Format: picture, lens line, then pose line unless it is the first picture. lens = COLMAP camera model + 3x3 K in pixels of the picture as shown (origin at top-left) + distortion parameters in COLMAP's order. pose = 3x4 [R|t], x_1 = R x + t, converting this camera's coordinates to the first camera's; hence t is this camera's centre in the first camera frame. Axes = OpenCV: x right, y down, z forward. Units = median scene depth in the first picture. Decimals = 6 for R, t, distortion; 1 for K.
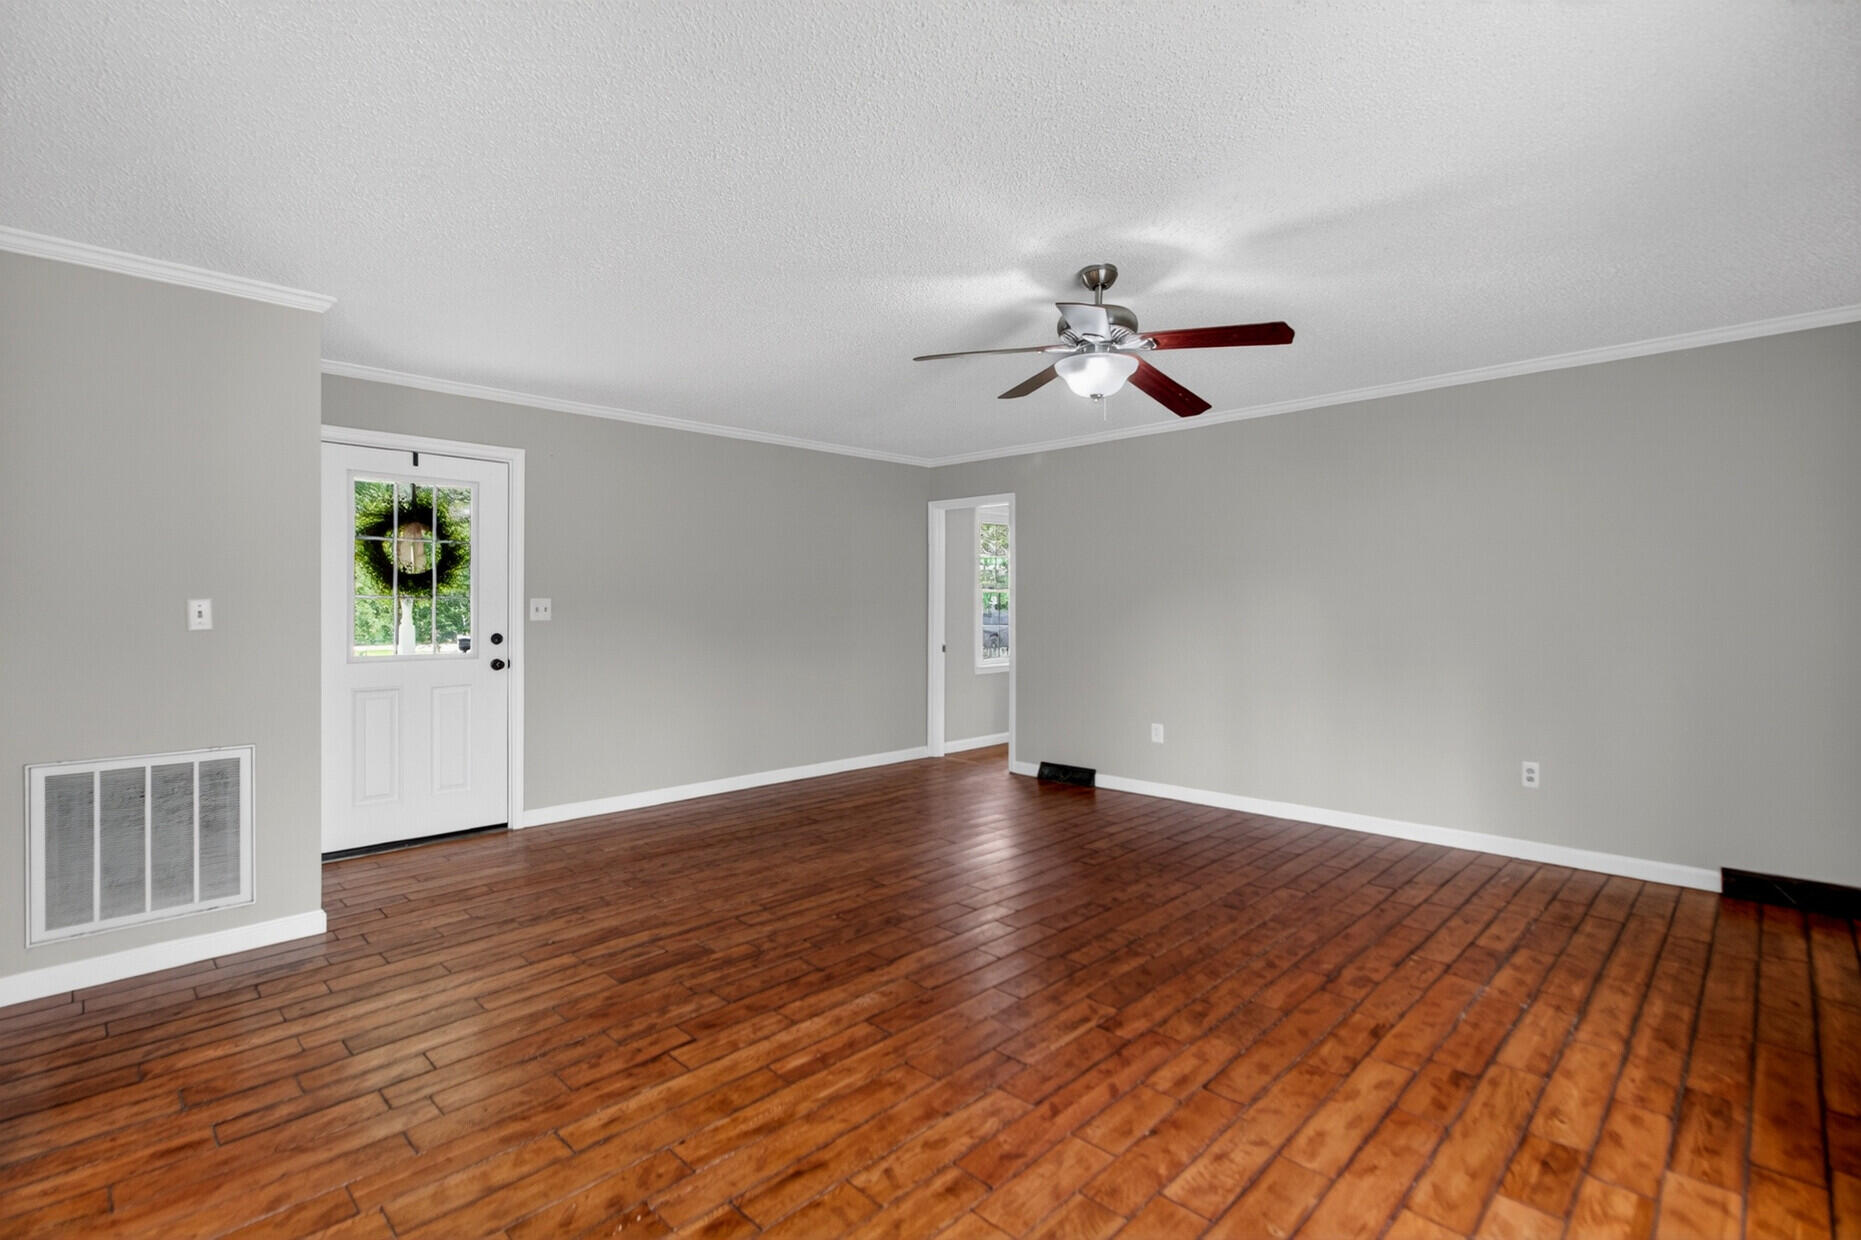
lens RADIAL K [[863.0, 0, 921.4], [0, 863.0, 614.5], [0, 0, 1]] dist [0.001594, 0.000290]
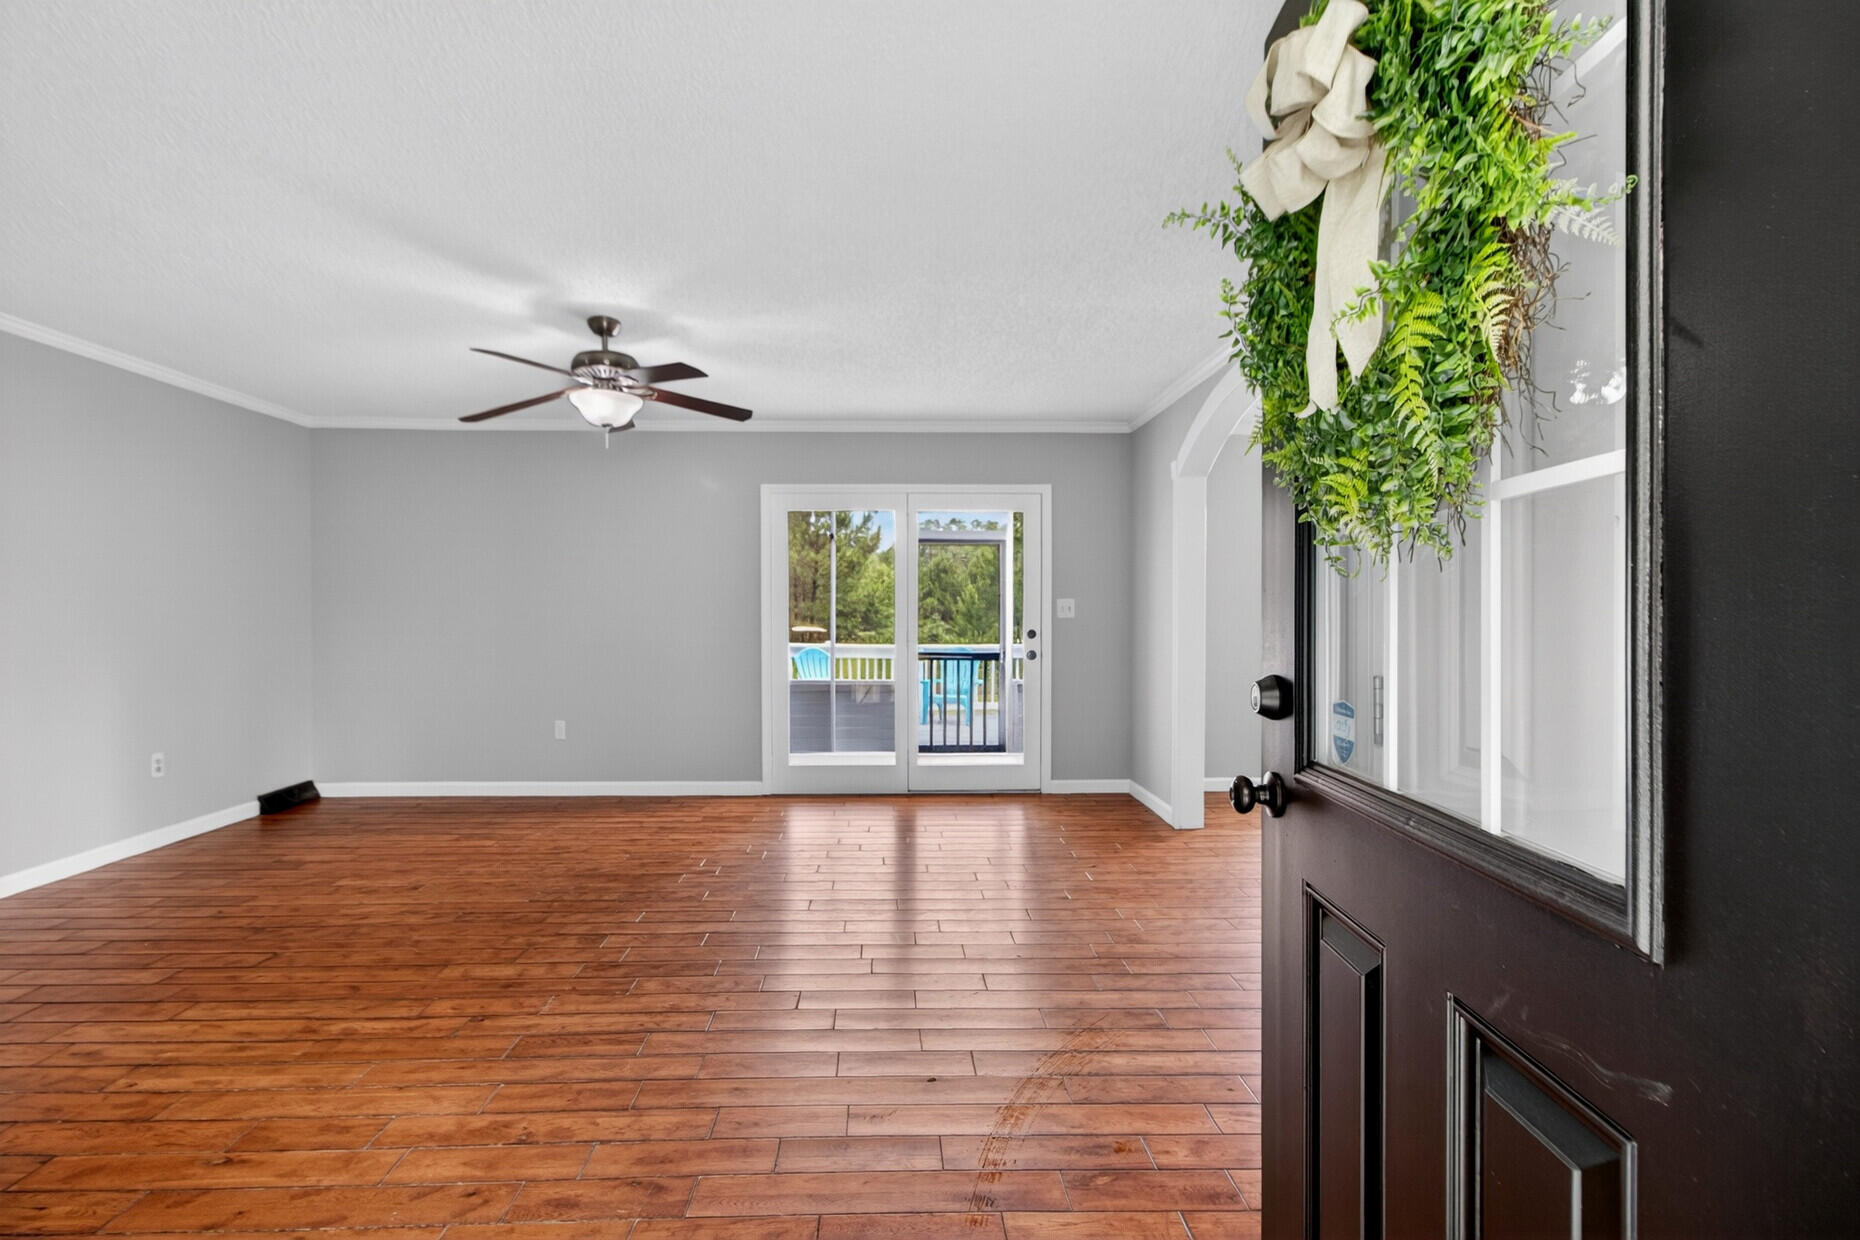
lens RADIAL K [[862.5, 0, 920.9], [0, 862.5, 614.5], [0, 0, 1]] dist [0.001594, 0.000290]
pose [[-0.735982, 0.001158, 0.677000, -0.669208], [0.007531, 0.999951, 0.006476, 0.004501], [-0.676959, 0.009864, -0.735954, 1.131553]]
